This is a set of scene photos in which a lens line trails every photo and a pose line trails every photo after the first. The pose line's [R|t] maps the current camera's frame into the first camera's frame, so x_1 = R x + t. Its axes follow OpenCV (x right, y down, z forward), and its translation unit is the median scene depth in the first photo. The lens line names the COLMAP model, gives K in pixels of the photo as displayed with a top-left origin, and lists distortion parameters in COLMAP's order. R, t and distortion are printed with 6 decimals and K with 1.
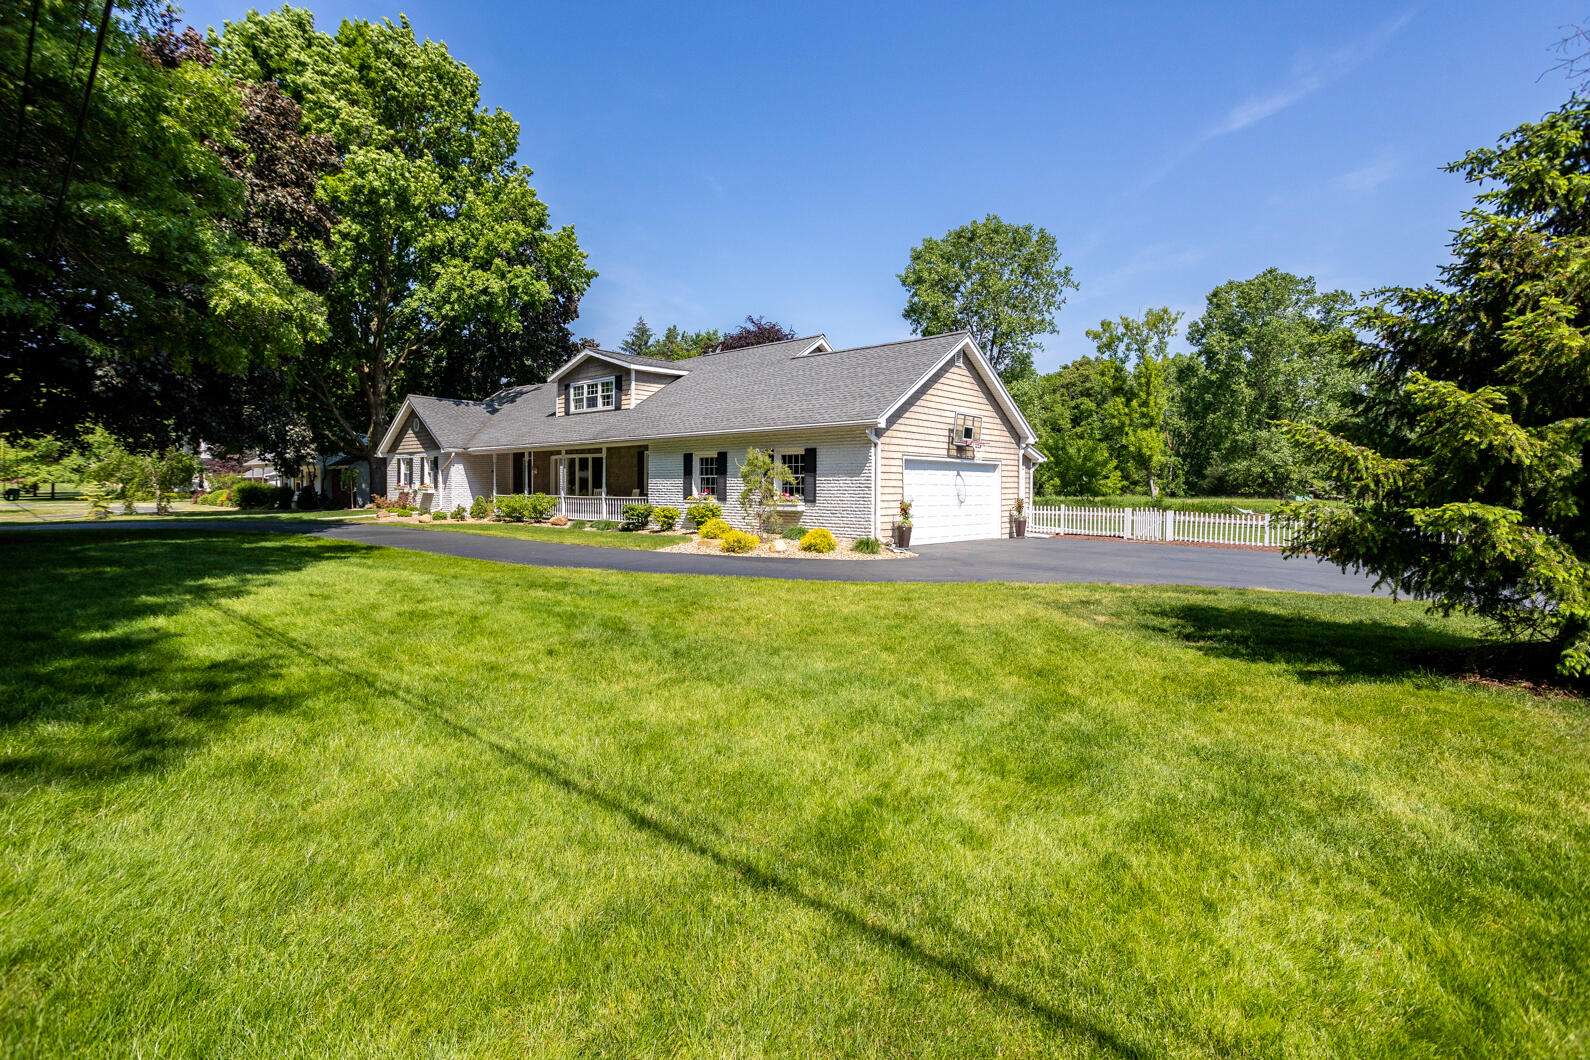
lens RADIAL K [[765.3, 0, 732.6], [0, 765.3, 501.4], [0, 0, 1]] dist [-0.035823, 0.020031]
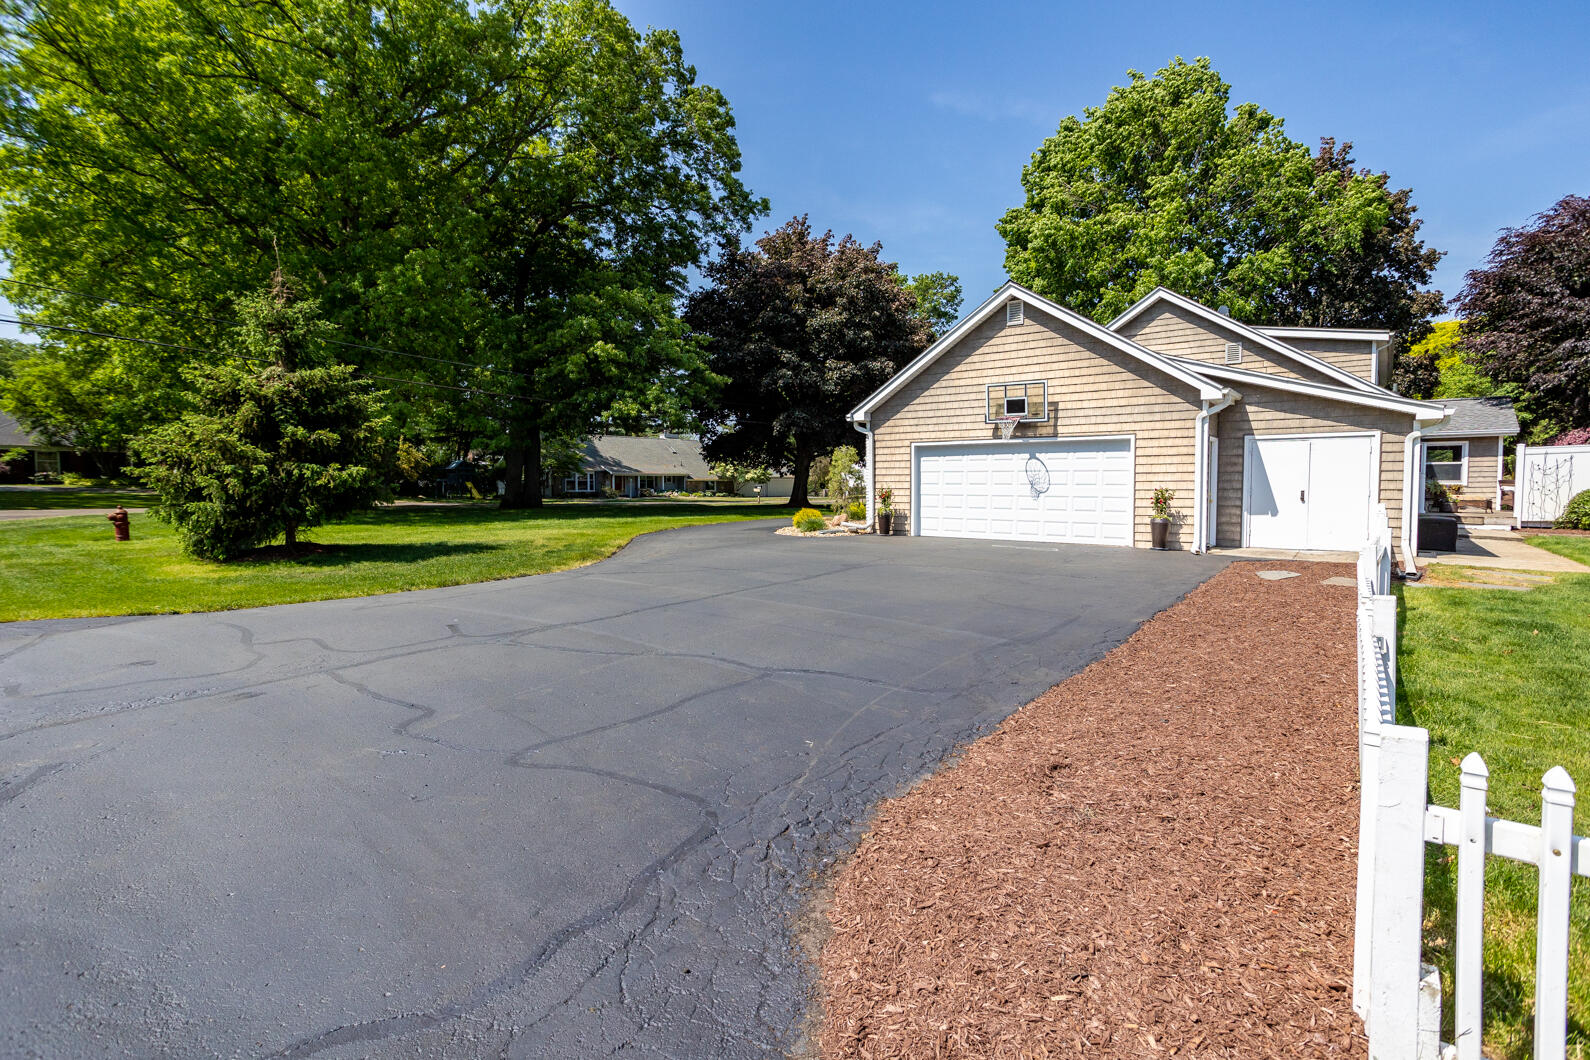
lens RADIAL K [[765.3, 0, 790.4], [0, 765.3, 511.1], [0, 0, 1]] dist [-0.035823, 0.020031]
pose [[0.106042, 0.022308, -0.994111, 0.979874], [-0.022646, 0.999543, 0.020014, 0.009207], [0.994104, 0.020390, 0.106498, 0.615562]]
